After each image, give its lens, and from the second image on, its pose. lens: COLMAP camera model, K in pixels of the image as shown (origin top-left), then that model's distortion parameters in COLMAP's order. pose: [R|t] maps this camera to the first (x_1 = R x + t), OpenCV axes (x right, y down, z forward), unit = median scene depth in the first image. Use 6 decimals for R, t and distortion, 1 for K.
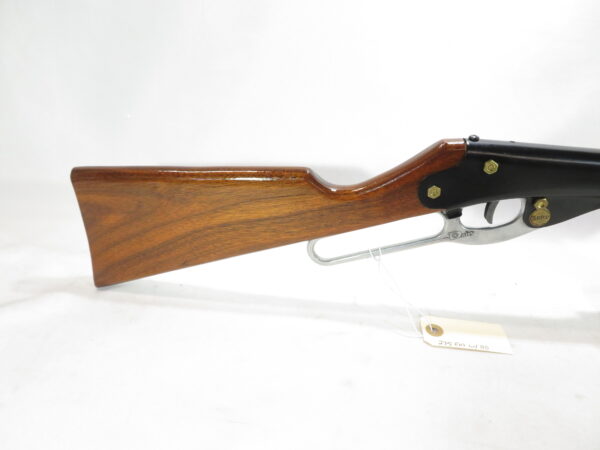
lens RADIAL K [[423.6, 0, 299.6], [0, 423.6, 225.7], [0, 0, 1]] dist [0.000954, -0.009404]
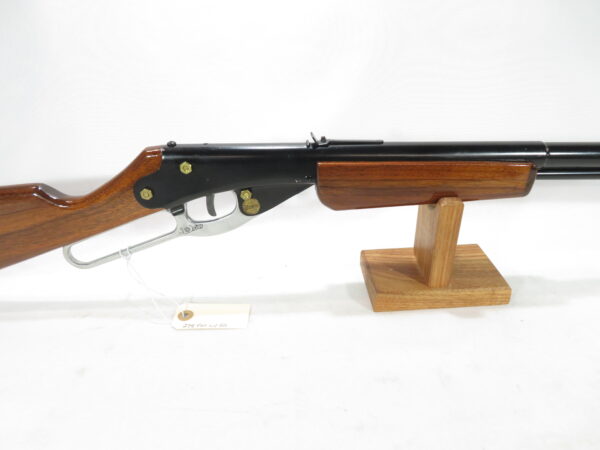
lens RADIAL K [[423.6, 0, 298.5], [0, 423.6, 224.6], [0, 0, 1]] dist [0.000954, -0.009404]
pose [[0.992503, -0.104607, 0.063207, 0.581390], [0.104121, 0.994504, 0.010945, 0.027590], [-0.064005, -0.004281, 0.997940, -0.136123]]
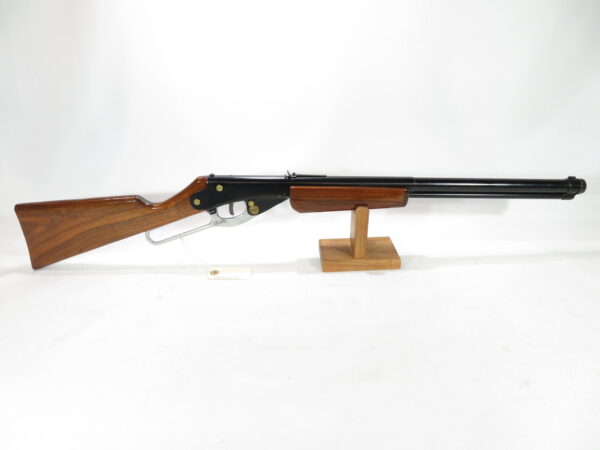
lens RADIAL K [[423.6, 0, 299.3], [0, 423.6, 220.4], [0, 0, 1]] dist [0.000954, -0.009404]
pose [[0.993824, -0.083284, 0.073329, 0.594867], [0.086897, 0.995083, -0.047528, 0.137873], [-0.069010, 0.053606, 0.996175, -0.990940]]
